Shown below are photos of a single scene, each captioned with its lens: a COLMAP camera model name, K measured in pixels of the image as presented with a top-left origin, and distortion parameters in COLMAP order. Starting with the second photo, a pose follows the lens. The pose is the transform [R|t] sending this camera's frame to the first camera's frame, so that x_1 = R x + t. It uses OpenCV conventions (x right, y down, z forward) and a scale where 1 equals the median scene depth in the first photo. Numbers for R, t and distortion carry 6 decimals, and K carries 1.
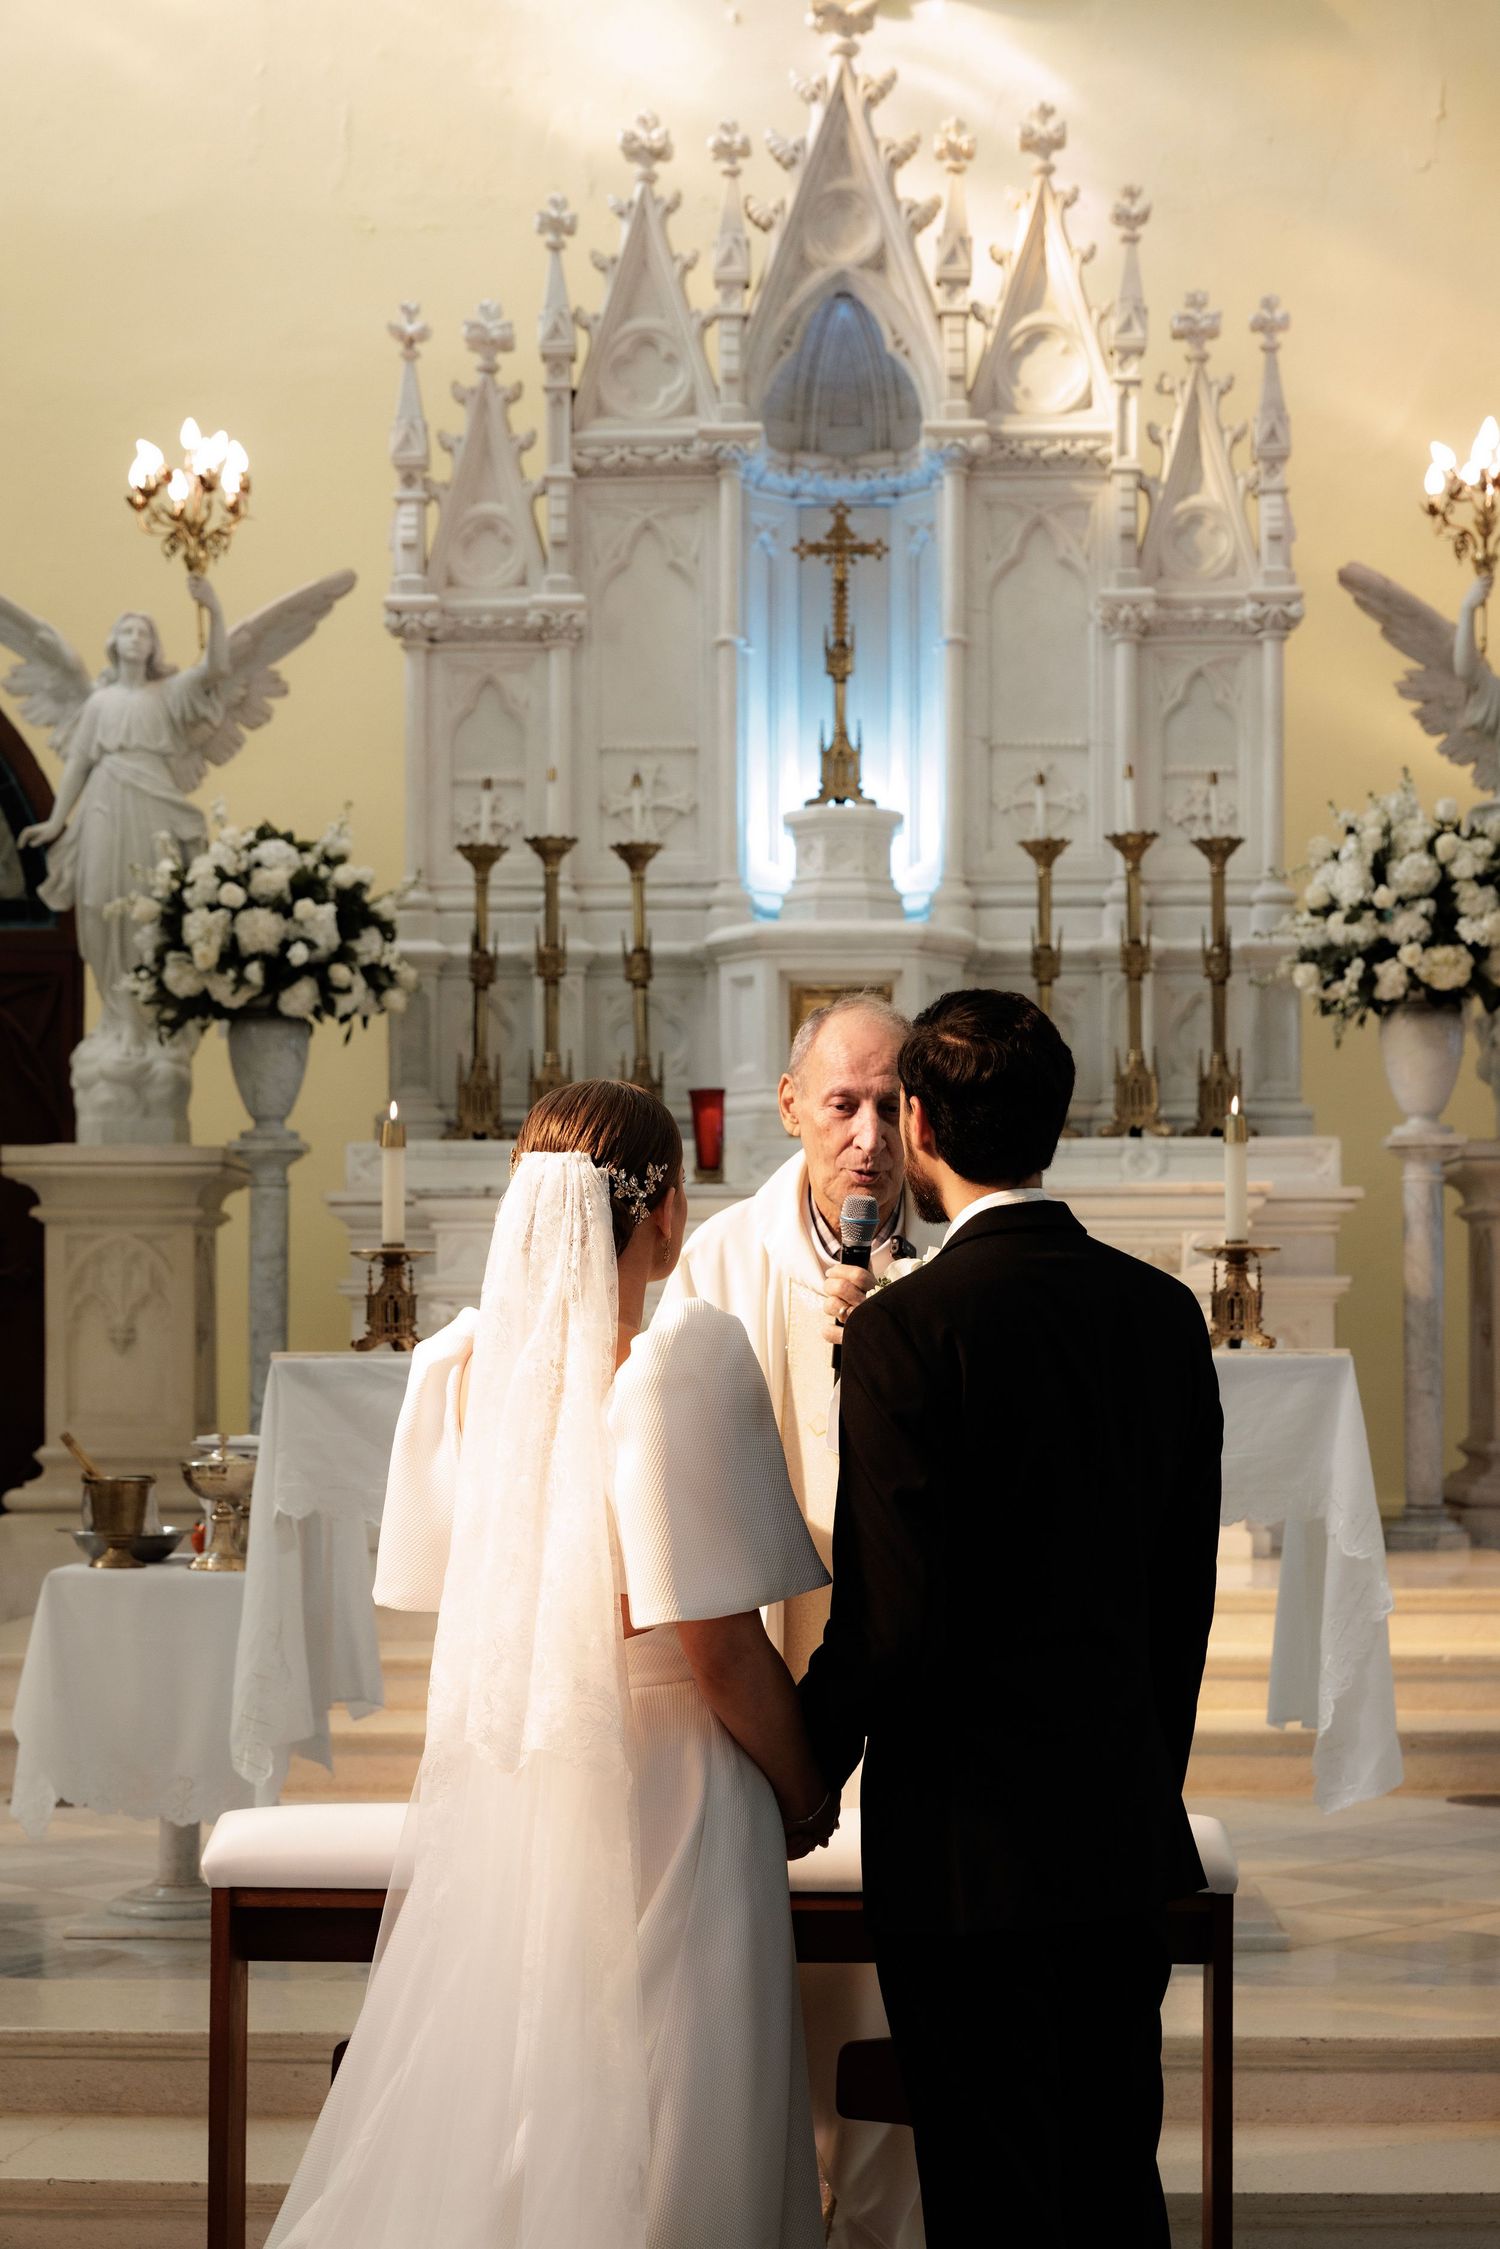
lens RADIAL K [[3736.8, 0, 777.6], [0, 3736.8, 1404.6], [0, 0, 1]] dist [0.017227, -0.007237]
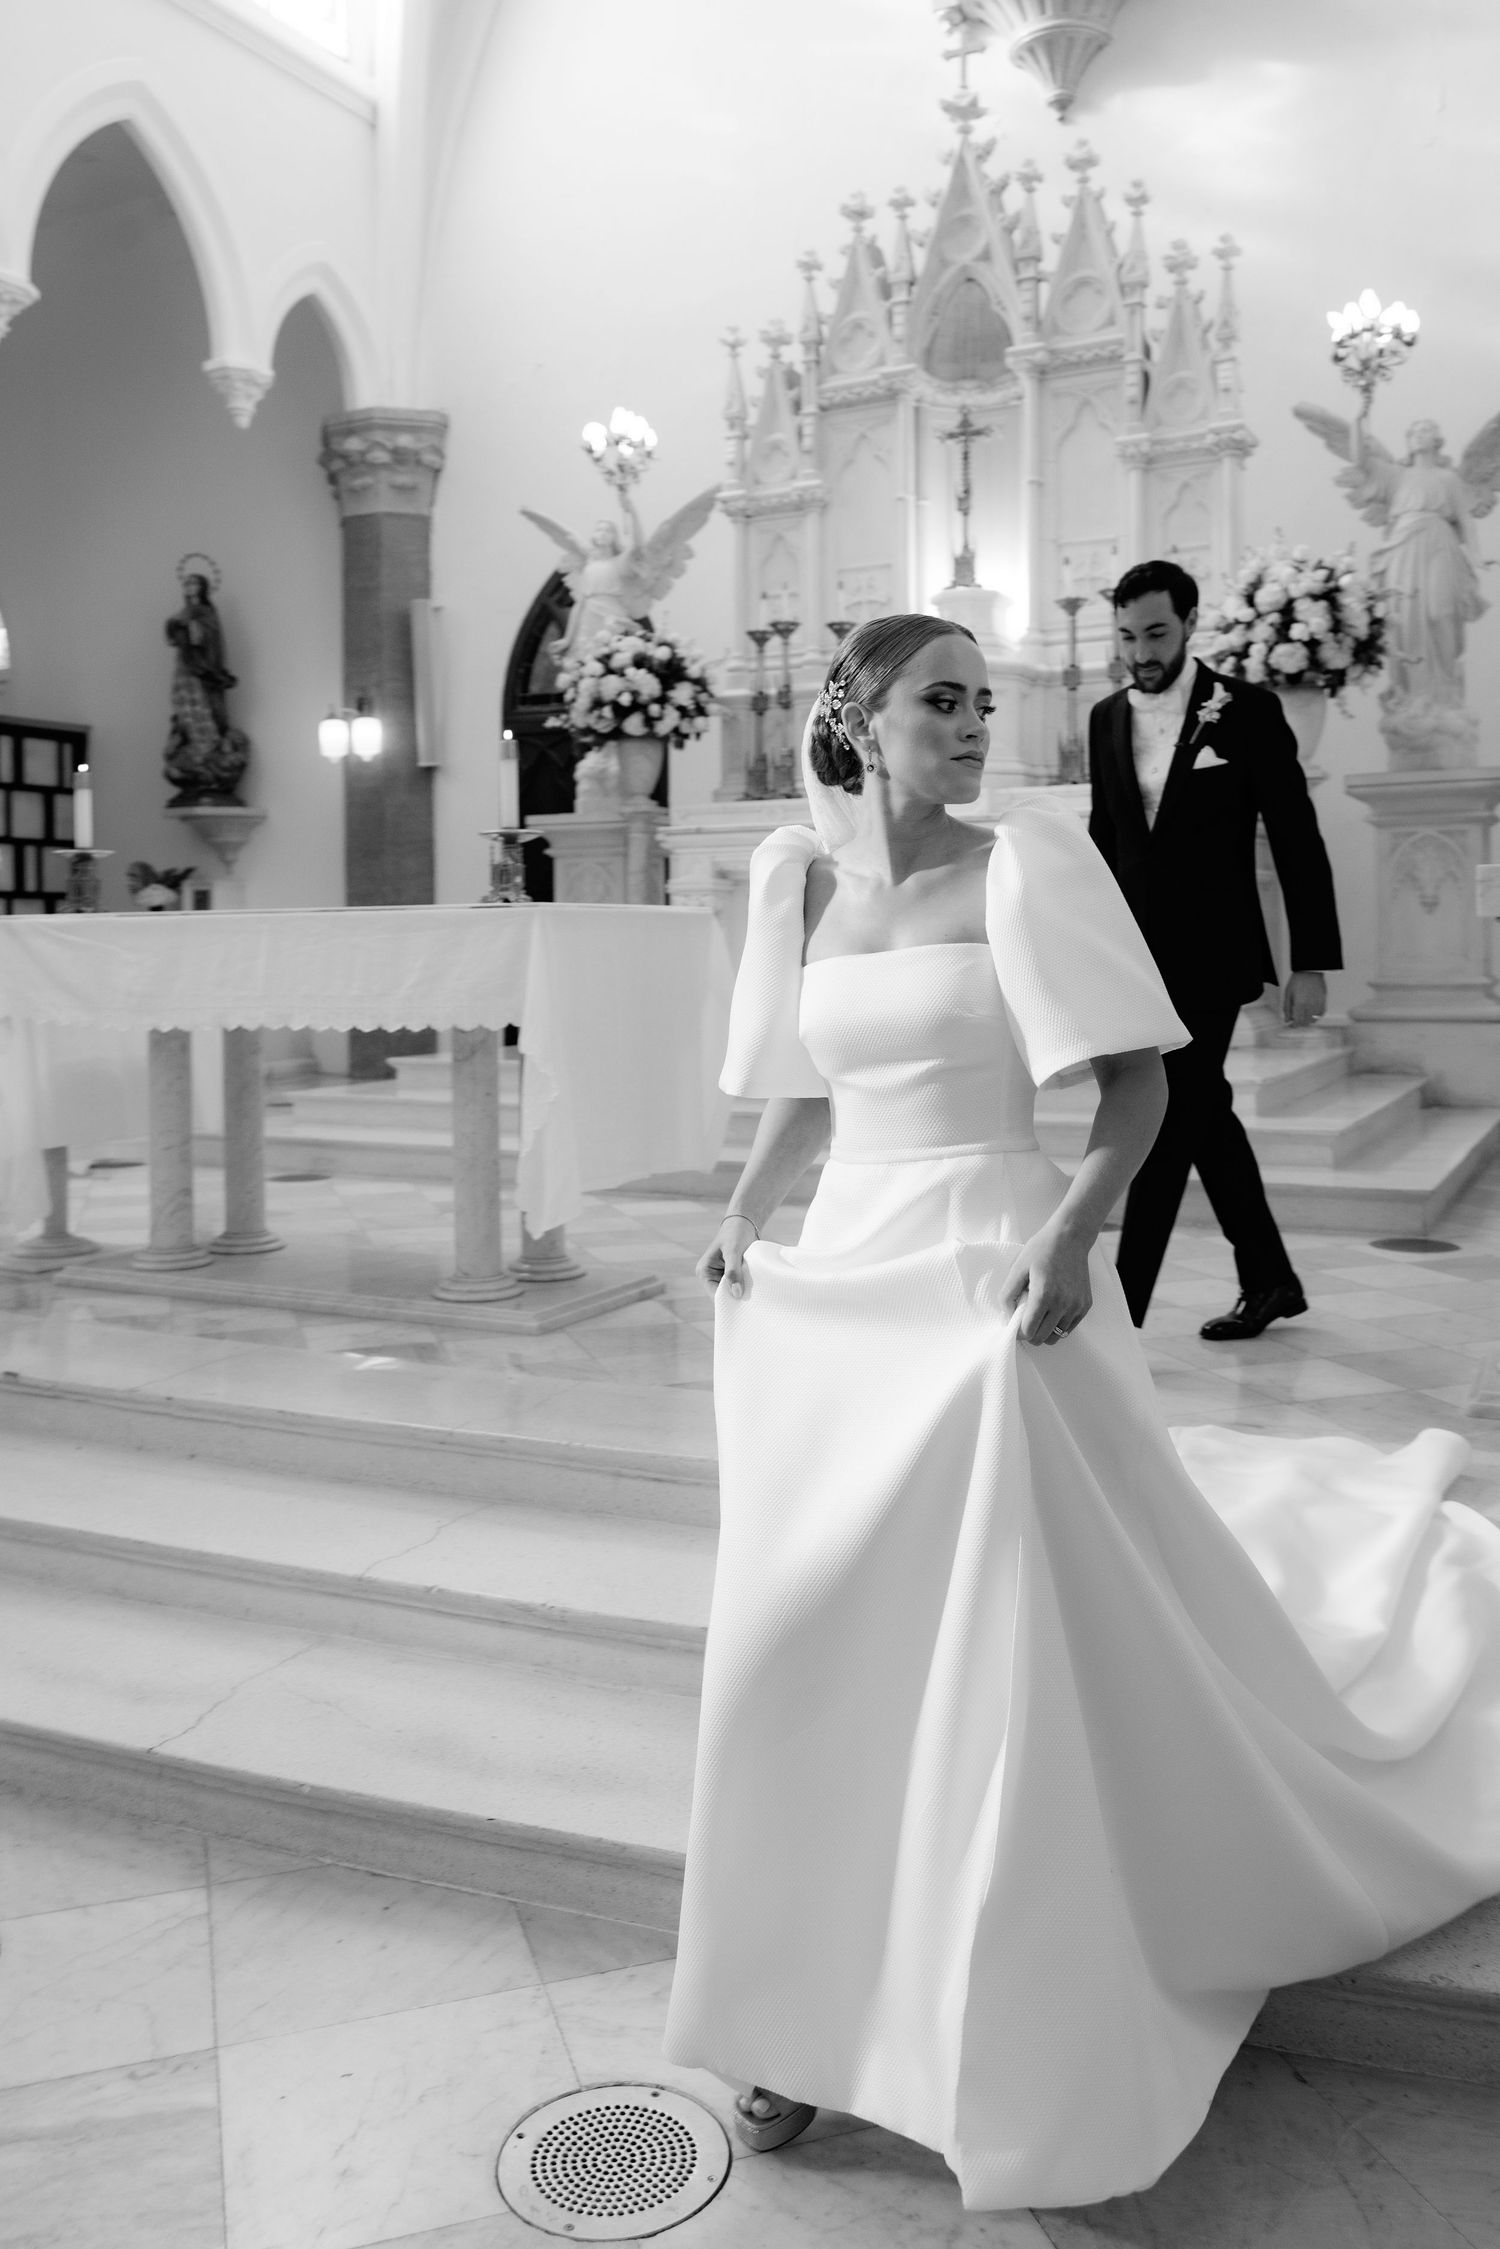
lens RADIAL K [[1827.8, 0, 795.0], [0, 1827.8, 968.3], [0, 0, 1]] dist [-0.000978, 0.011382]
pose [[0.902927, -0.002287, -0.429788, 0.294358], [0.003055, 0.999995, 0.001097, 0.004892], [0.429783, -0.002304, 0.902929, 0.242949]]
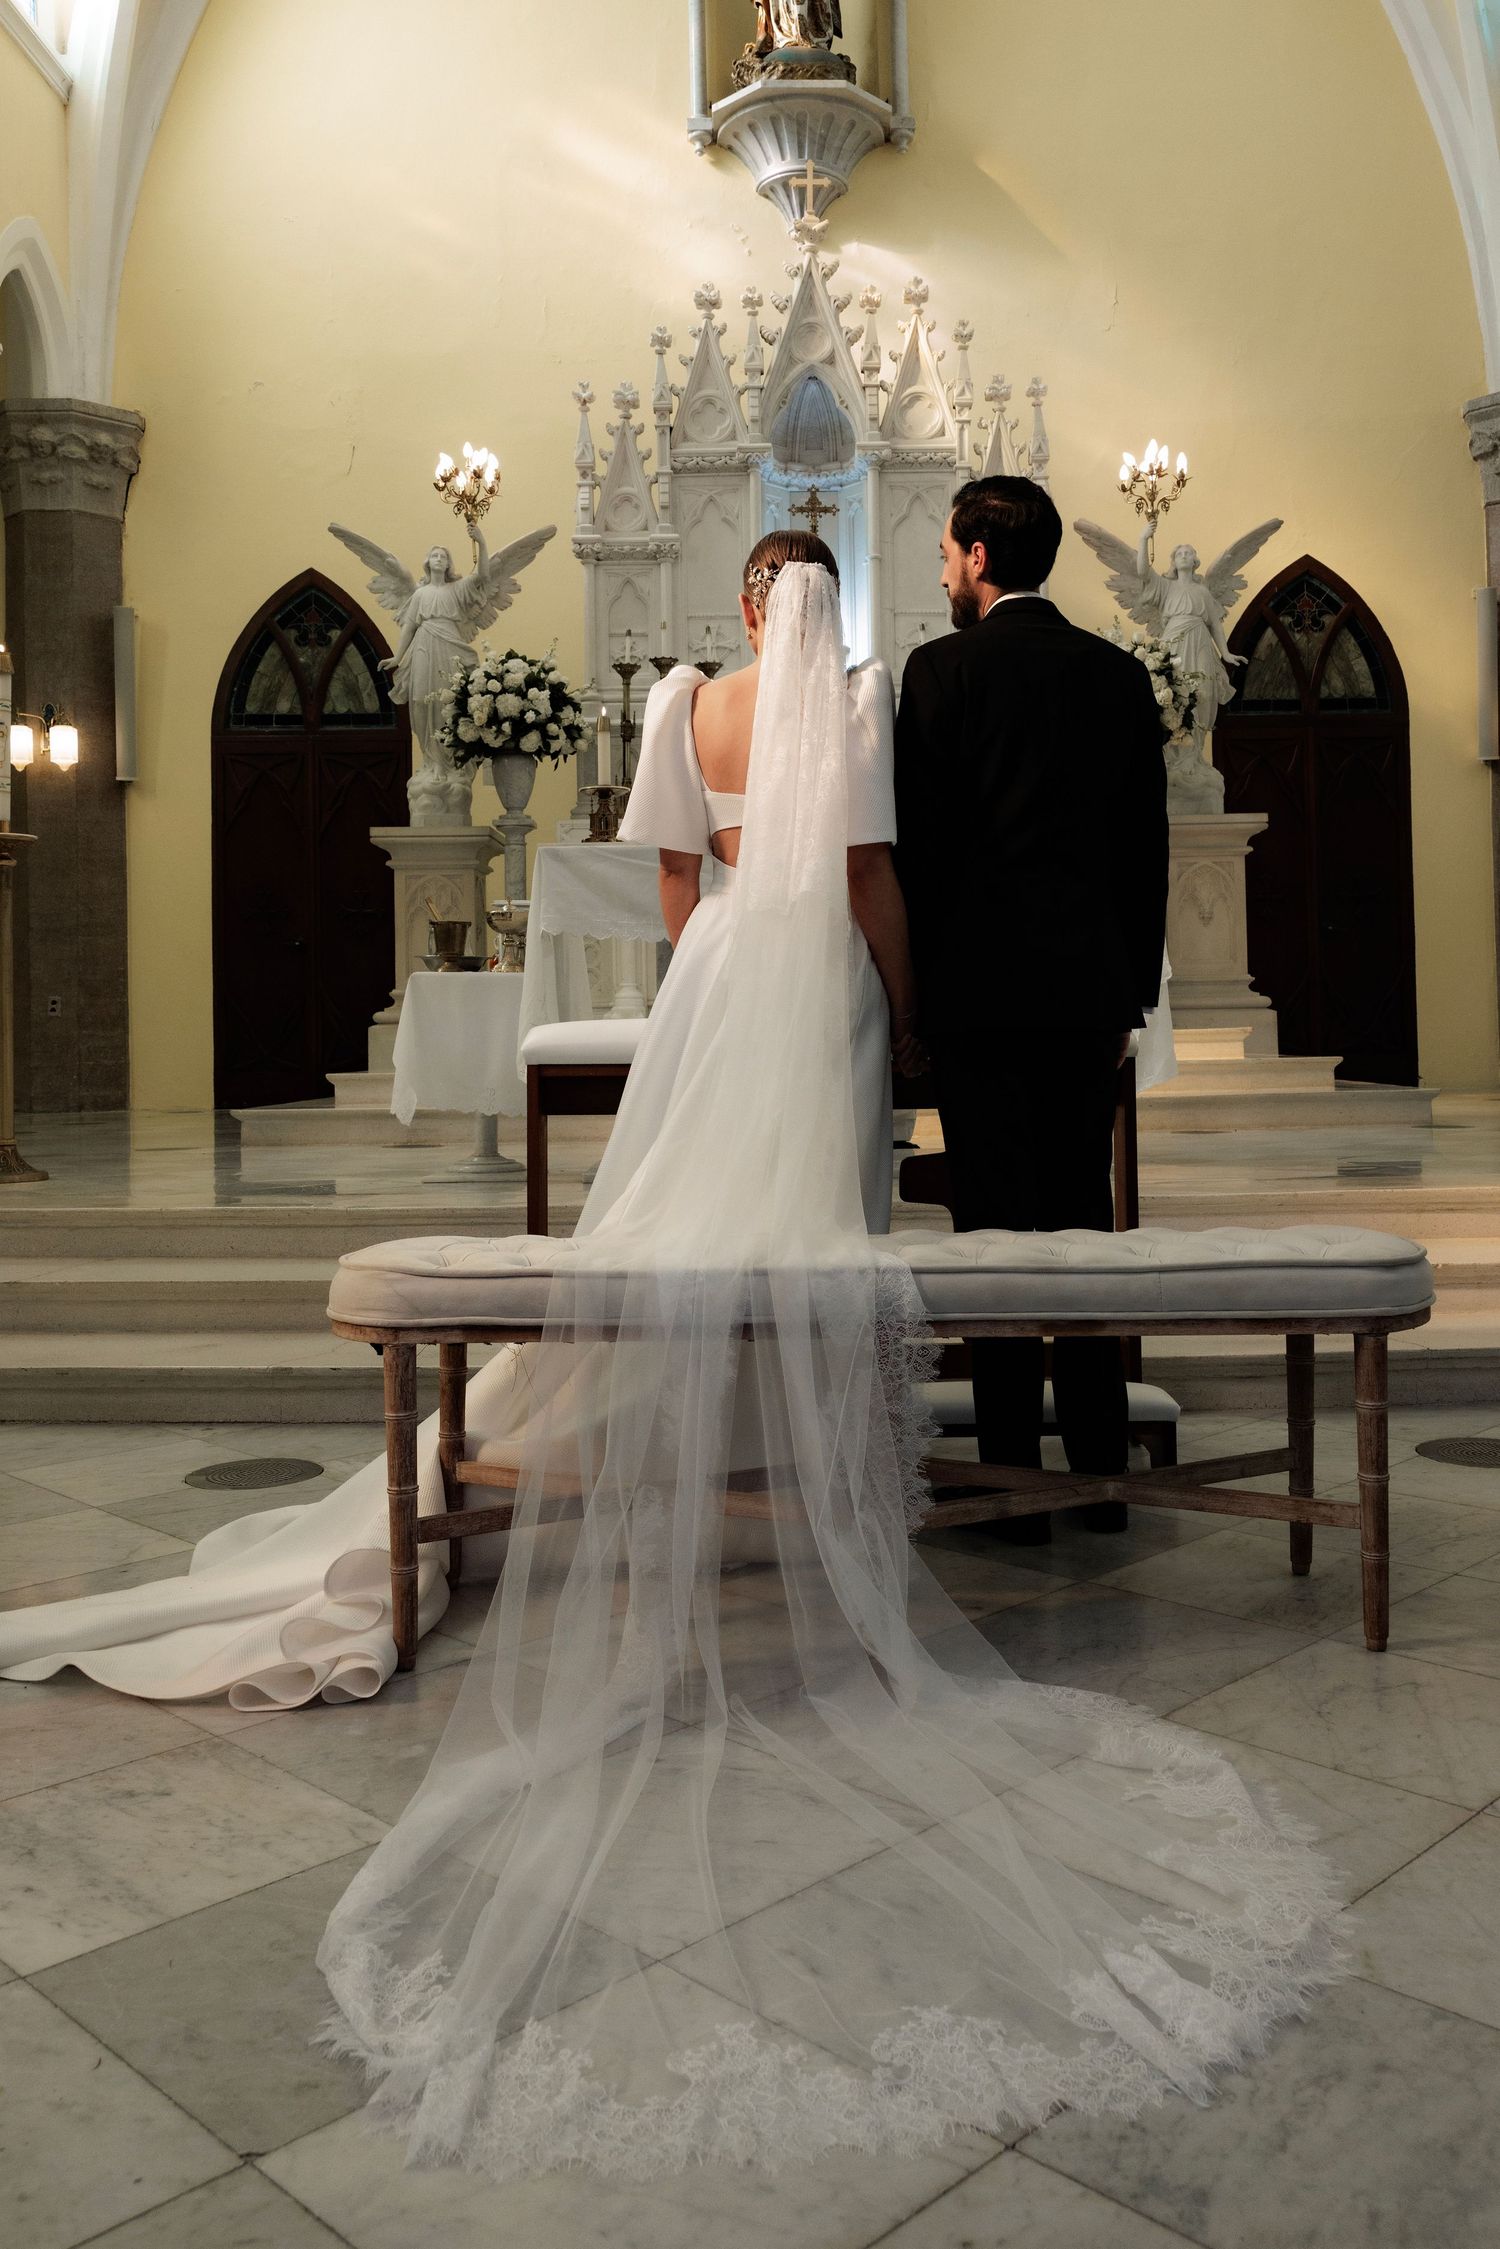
lens RADIAL K [[1864.9, 0, 821.5], [0, 1864.9, 1005.9], [0, 0, 1]] dist [0.004086, 0.004287]
pose [[0.999077, -0.015481, 0.040070, -0.021059], [0.016714, 0.999391, -0.030634, 0.051631], [-0.039572, 0.031276, 0.998727, 0.064020]]
